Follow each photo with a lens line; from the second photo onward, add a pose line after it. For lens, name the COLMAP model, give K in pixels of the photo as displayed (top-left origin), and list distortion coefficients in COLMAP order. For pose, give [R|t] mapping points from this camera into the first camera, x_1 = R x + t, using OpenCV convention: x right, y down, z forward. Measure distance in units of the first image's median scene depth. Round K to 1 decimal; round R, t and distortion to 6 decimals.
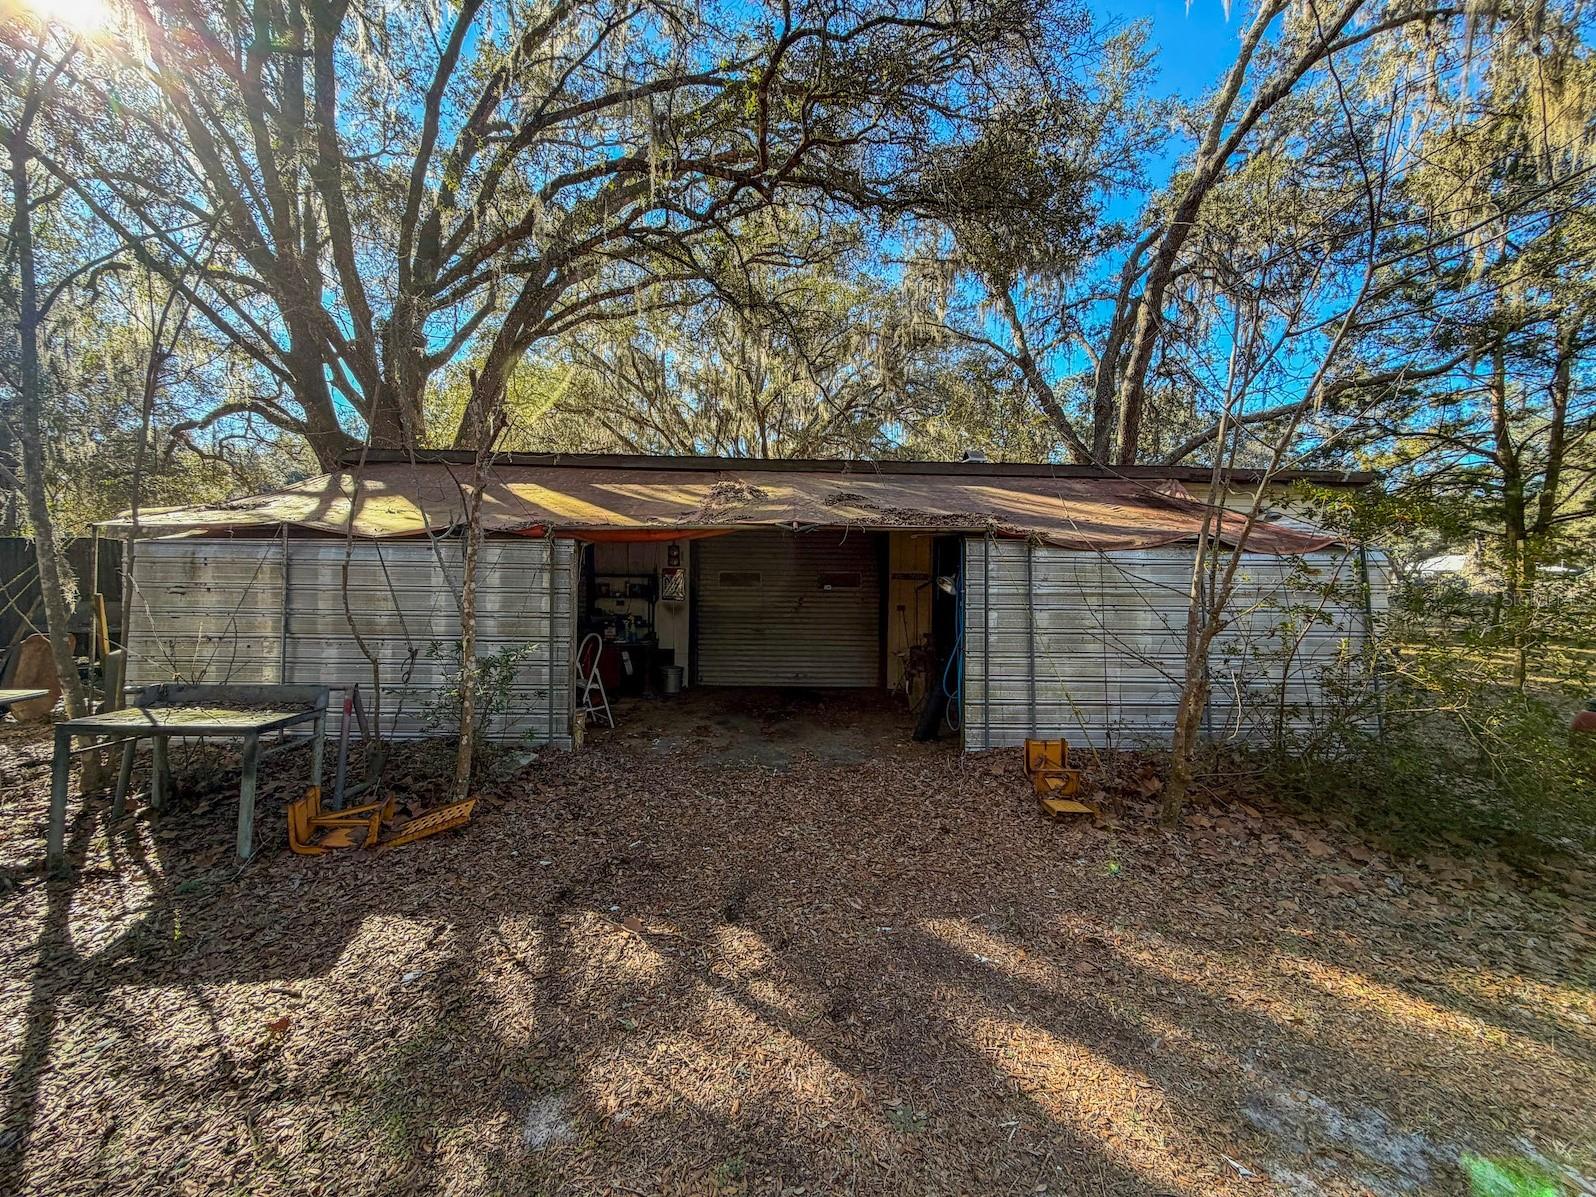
lens RADIAL K [[637.3, 0, 799.2], [0, 637.3, 599.8], [0, 0, 1]] dist [0.002632, -0.000078]
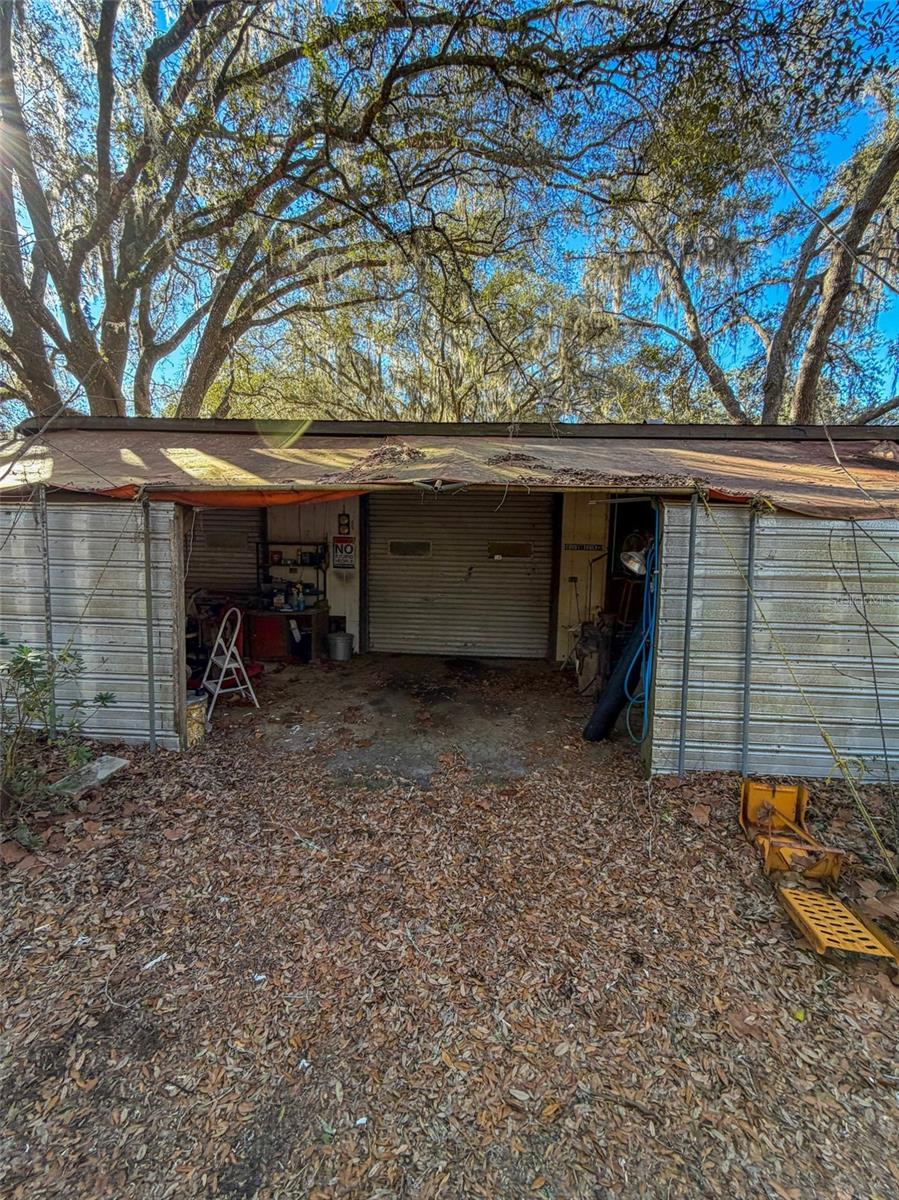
lens RADIAL K [[479.2, 0, 448.6], [0, 479.2, 597.9], [0, 0, 1]] dist [0.002632, -0.000078]
pose [[0.995730, 0.019884, -0.090146, 0.042177], [-0.012463, 0.996542, 0.082148, -0.018991], [0.091468, -0.080673, 0.992535, 0.287827]]
